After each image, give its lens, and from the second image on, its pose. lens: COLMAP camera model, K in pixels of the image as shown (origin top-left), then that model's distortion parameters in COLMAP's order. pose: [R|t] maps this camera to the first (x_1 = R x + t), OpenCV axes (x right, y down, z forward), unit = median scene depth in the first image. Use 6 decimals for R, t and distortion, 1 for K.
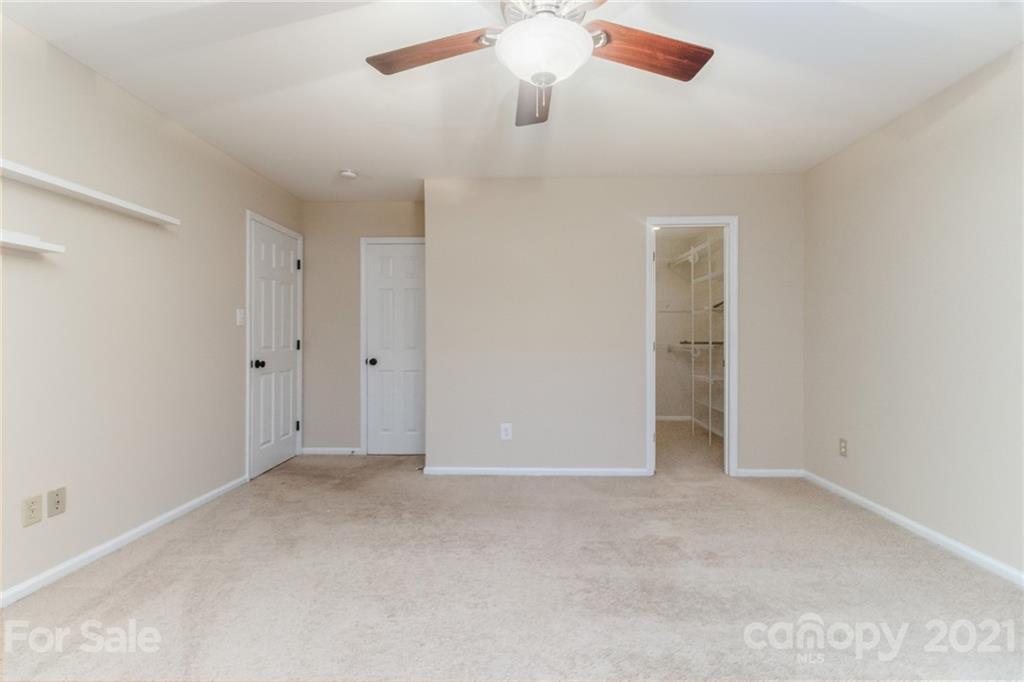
lens RADIAL K [[506.8, 0, 509.9], [0, 506.8, 345.3], [0, 0, 1]] dist [-0.003059, -0.000337]
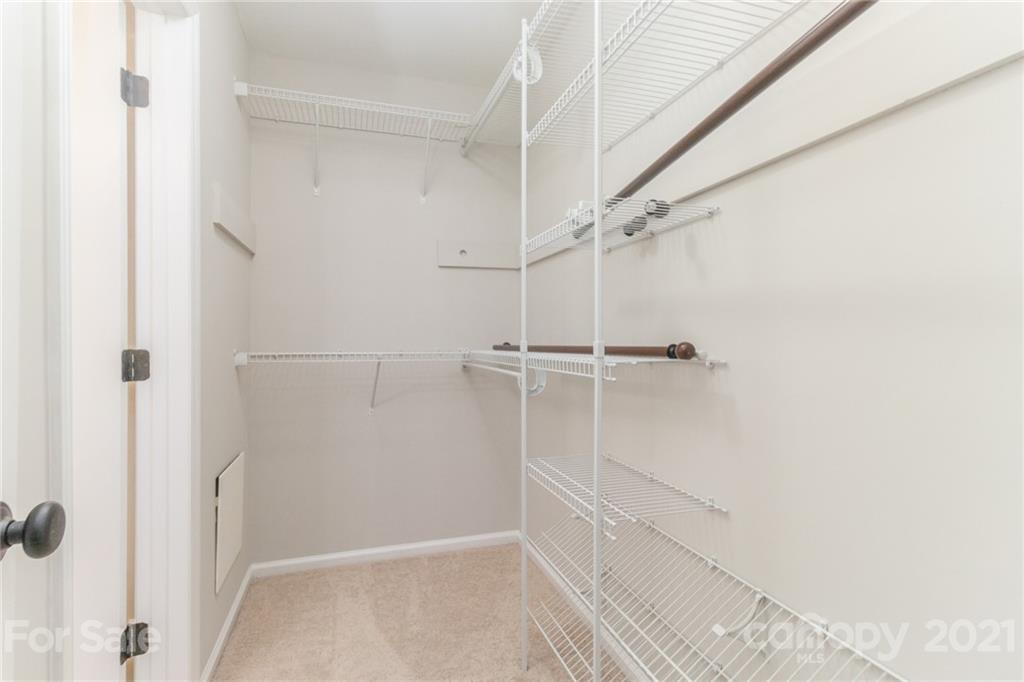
lens RADIAL K [[506.8, 0, 509.9], [0, 506.8, 345.3], [0, 0, 1]] dist [-0.003059, -0.000337]
pose [[0.949606, 0.008004, 0.313345, 0.251818], [-0.005668, 0.999949, -0.008367, -0.003767], [-0.313396, 0.006170, 0.949602, 0.697598]]
